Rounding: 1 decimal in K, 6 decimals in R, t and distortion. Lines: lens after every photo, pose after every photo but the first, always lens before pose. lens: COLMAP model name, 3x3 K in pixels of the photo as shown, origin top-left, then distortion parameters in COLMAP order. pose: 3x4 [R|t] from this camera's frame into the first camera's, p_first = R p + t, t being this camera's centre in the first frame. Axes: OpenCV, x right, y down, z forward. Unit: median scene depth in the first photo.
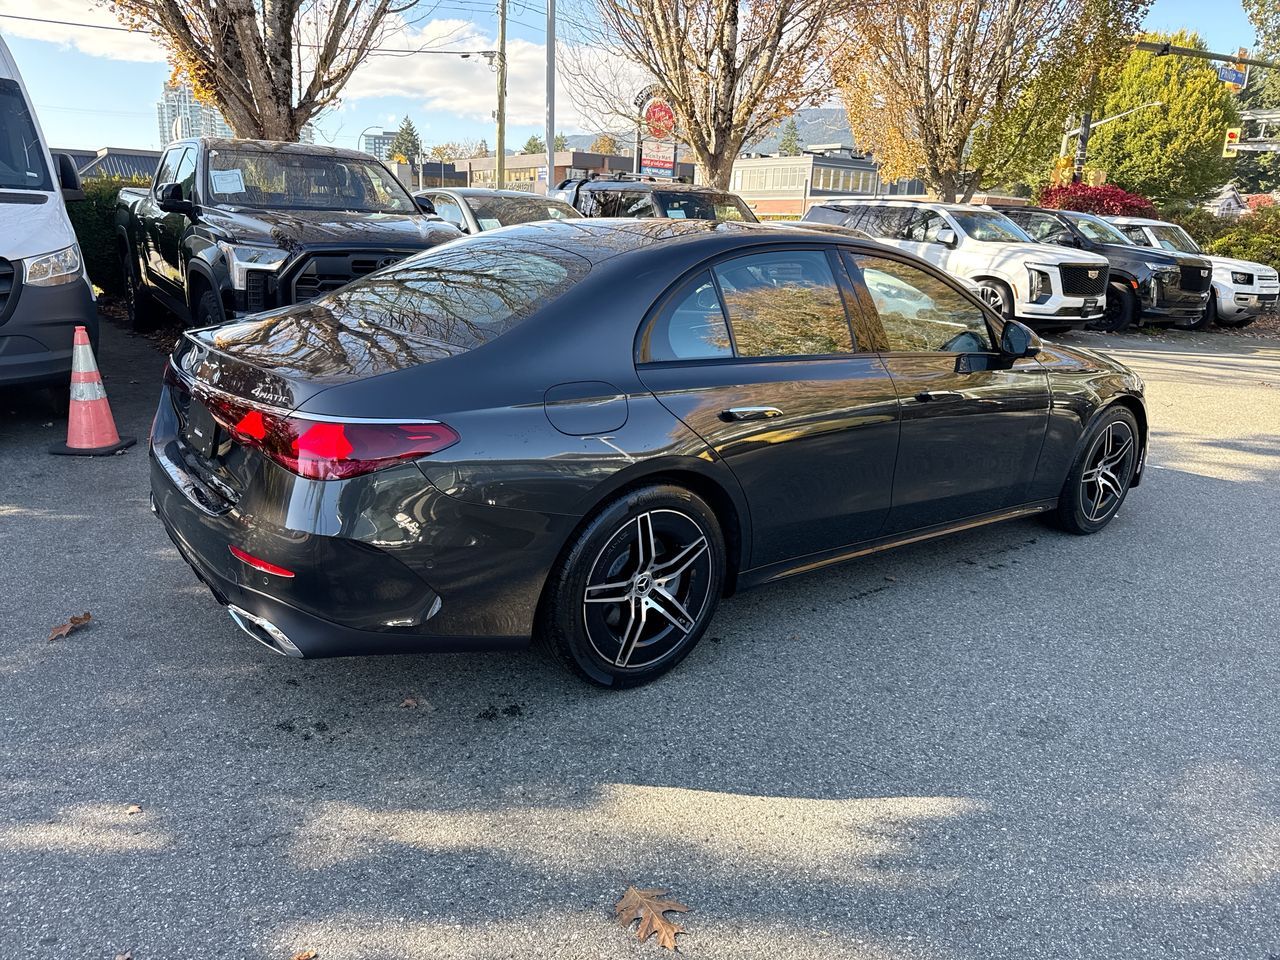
lens RADIAL K [[902.3, 0, 640.0], [0, 902.3, 480.0], [0, 0, 1]] dist [0.010085, -0.015450]
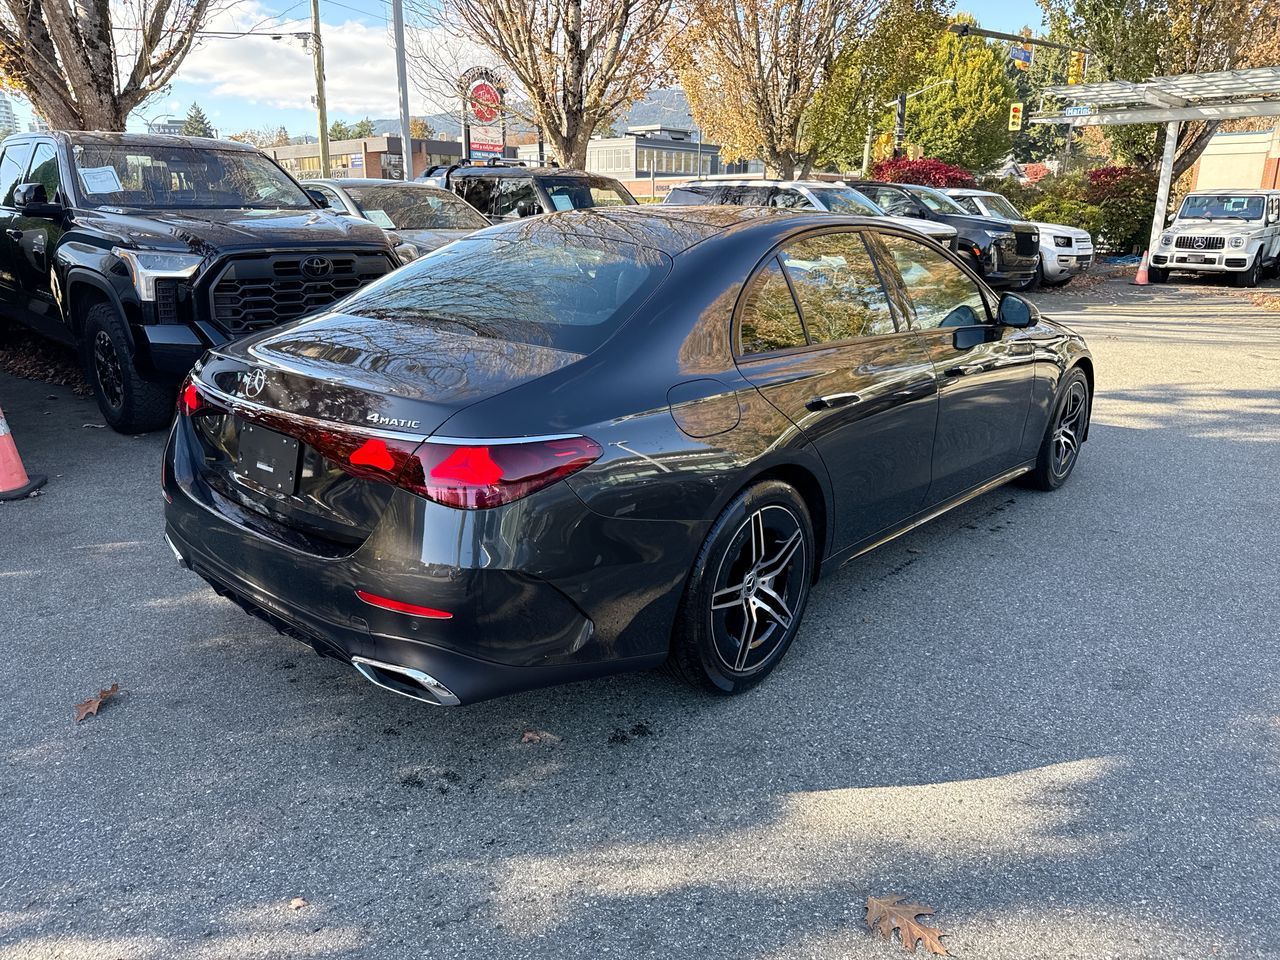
lens RADIAL K [[902.3, 0, 640.0], [0, 902.3, 480.0], [0, 0, 1]] dist [0.010085, -0.015450]
pose [[0.981161, -0.086202, 0.172892, -0.057917], [0.083289, 0.996235, 0.024049, -0.006280], [-0.174314, -0.009196, 0.984647, 0.013494]]
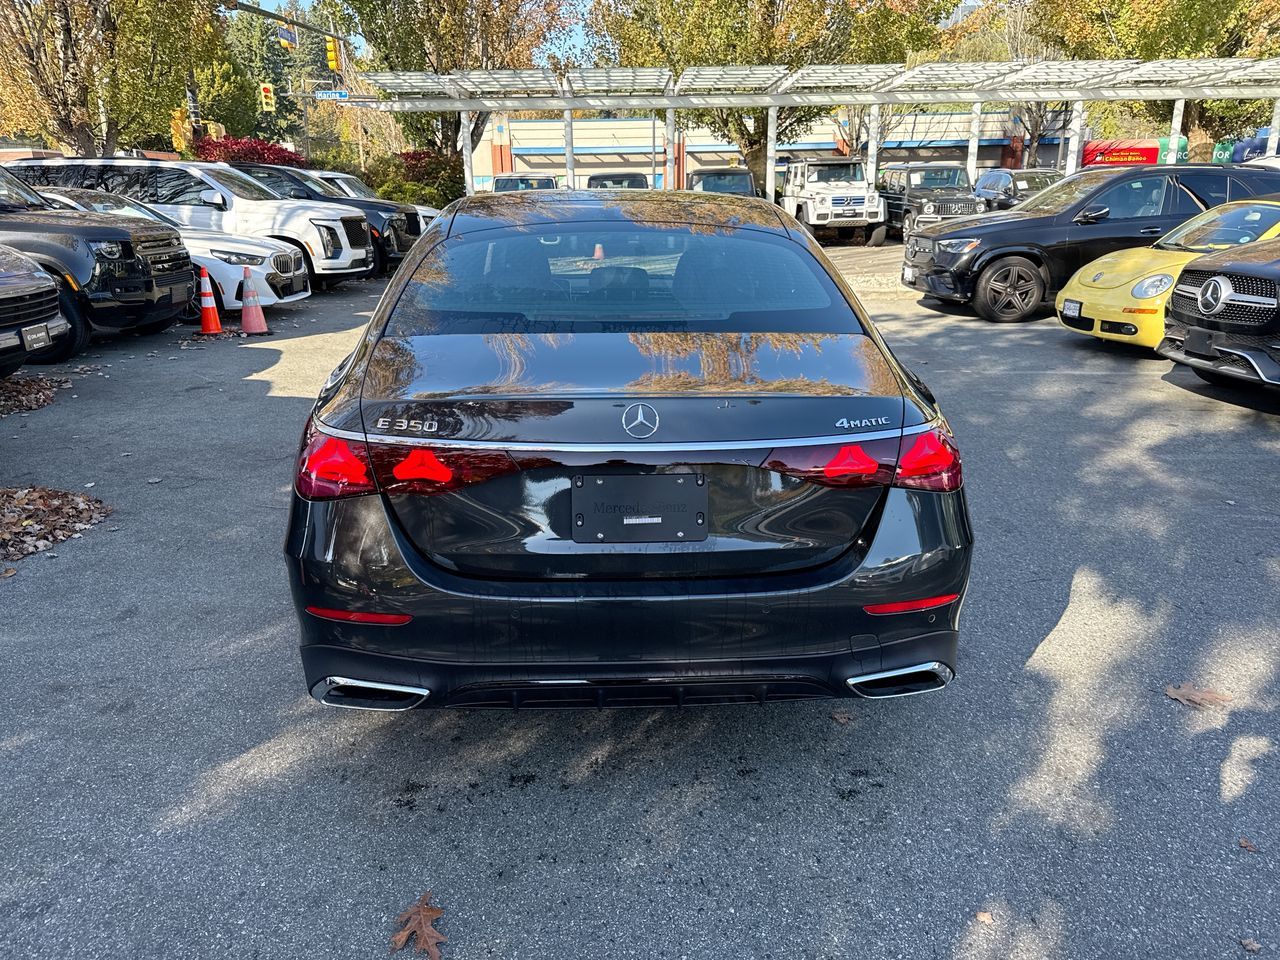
lens RADIAL K [[902.3, 0, 640.0], [0, 902.3, 480.0], [0, 0, 1]] dist [0.010085, -0.015450]
pose [[0.571637, -0.290349, 0.767417, -0.211431], [0.252822, 0.952118, 0.171907, -0.042379], [-0.780585, 0.095751, 0.617673, 0.113614]]
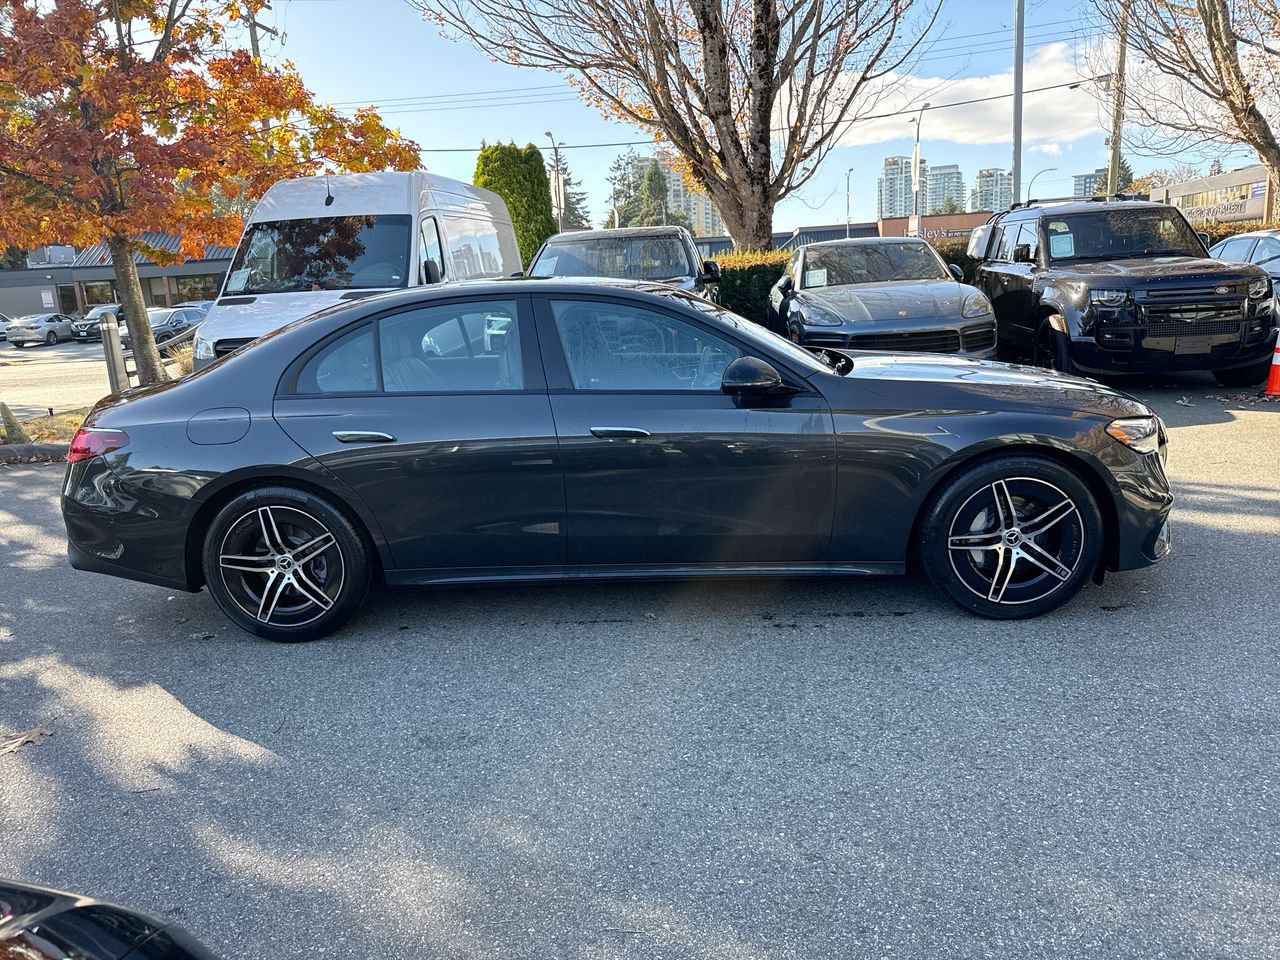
lens RADIAL K [[902.3, 0, 640.0], [0, 902.3, 480.0], [0, 0, 1]] dist [0.010085, -0.015450]
pose [[0.747860, 0.057122, -0.661394, 0.264064], [-0.092669, 0.995519, -0.018804, -0.006122], [0.657357, 0.075353, 0.749803, 0.070274]]
